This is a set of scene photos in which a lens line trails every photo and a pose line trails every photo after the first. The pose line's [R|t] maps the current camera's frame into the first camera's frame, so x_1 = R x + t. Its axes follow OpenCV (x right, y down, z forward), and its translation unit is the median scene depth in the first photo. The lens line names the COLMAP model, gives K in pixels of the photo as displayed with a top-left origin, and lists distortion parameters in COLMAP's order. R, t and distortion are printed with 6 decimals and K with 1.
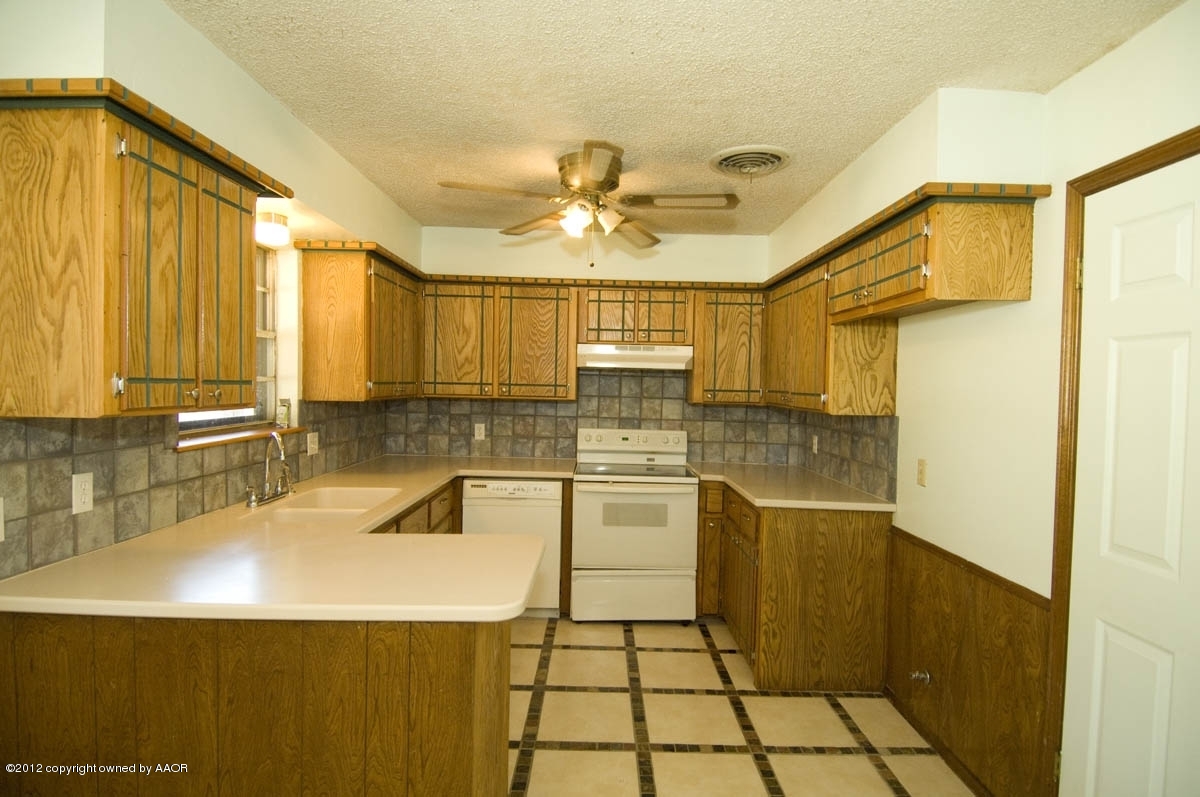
lens RADIAL K [[620.5, 0, 604.3], [0, 620.5, 404.1], [0, 0, 1]] dist [0.055510, -0.058966]
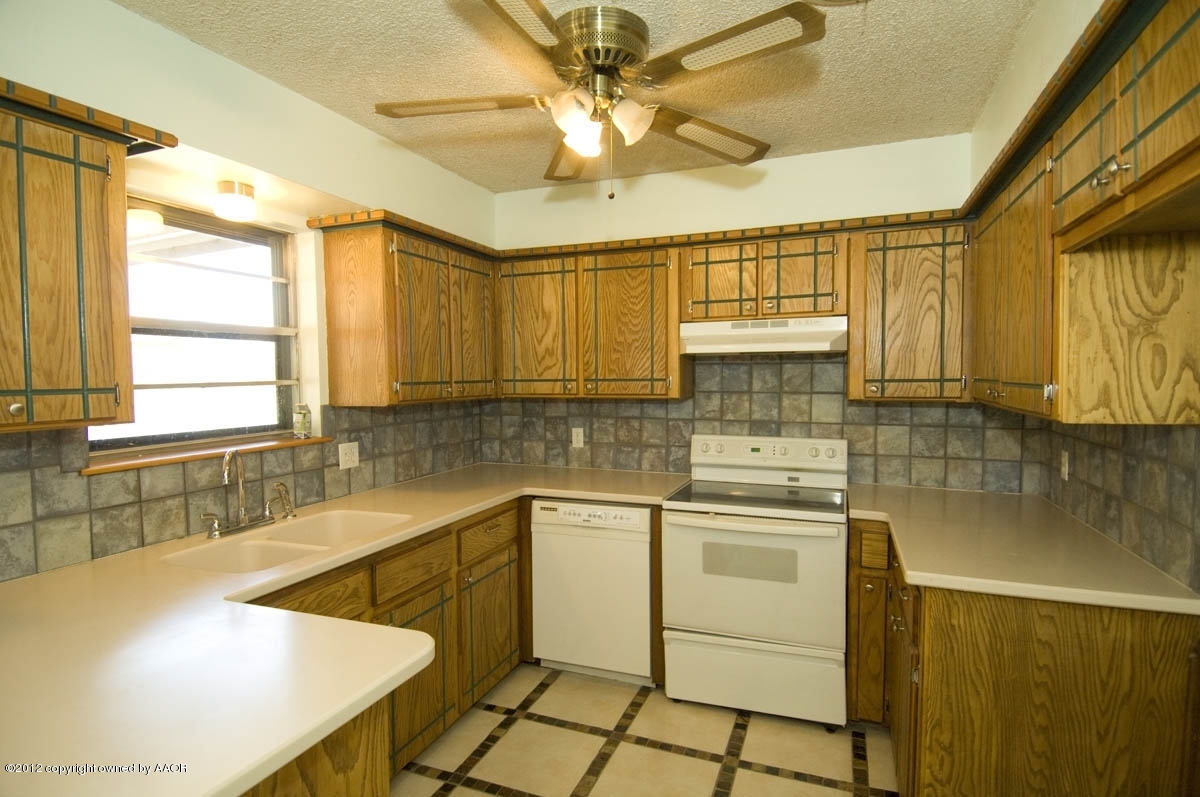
lens RADIAL K [[620.5, 0, 604.3], [0, 620.5, 404.1], [0, 0, 1]] dist [0.055510, -0.058966]
pose [[0.929682, -0.012245, -0.368159, 0.155837], [0.016648, 0.999823, 0.008785, -0.008046], [0.367986, -0.014296, 0.929722, 0.283907]]
